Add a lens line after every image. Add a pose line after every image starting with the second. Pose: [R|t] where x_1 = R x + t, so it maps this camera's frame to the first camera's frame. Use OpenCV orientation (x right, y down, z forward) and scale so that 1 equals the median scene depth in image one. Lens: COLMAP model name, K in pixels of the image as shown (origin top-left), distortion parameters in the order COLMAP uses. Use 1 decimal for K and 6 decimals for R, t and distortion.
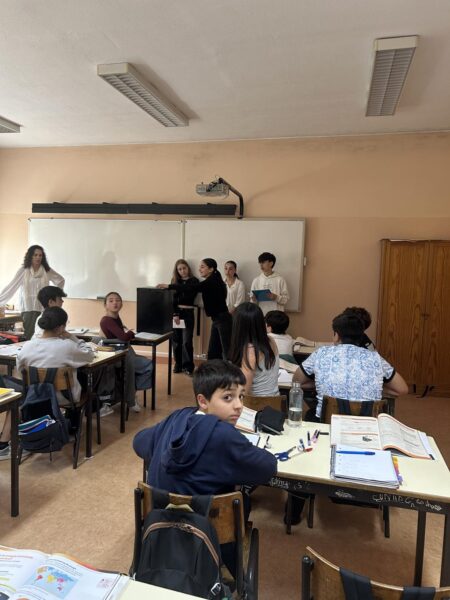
lens RADIAL K [[464.5, 0, 225.0], [0, 464.5, 300.0], [0, 0, 1]] dist [0.001663, 0.000985]
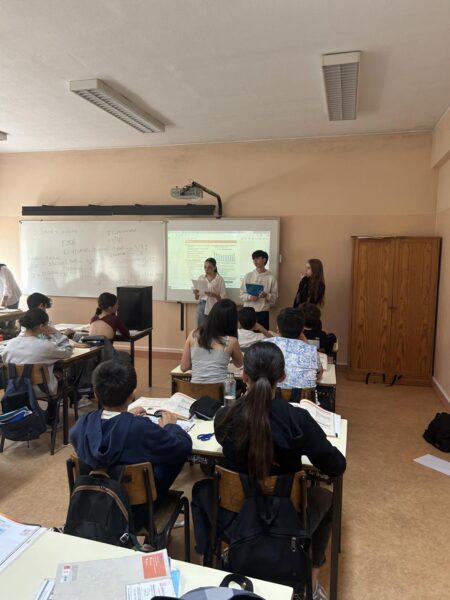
lens RADIAL K [[464.5, 0, 225.0], [0, 464.5, 300.0], [0, 0, 1]] dist [0.001663, 0.000985]
pose [[0.999811, -0.016918, -0.009551, 0.083597], [0.017059, 0.999744, 0.014840, -0.010683], [0.009298, -0.015000, 0.999844, -0.074344]]
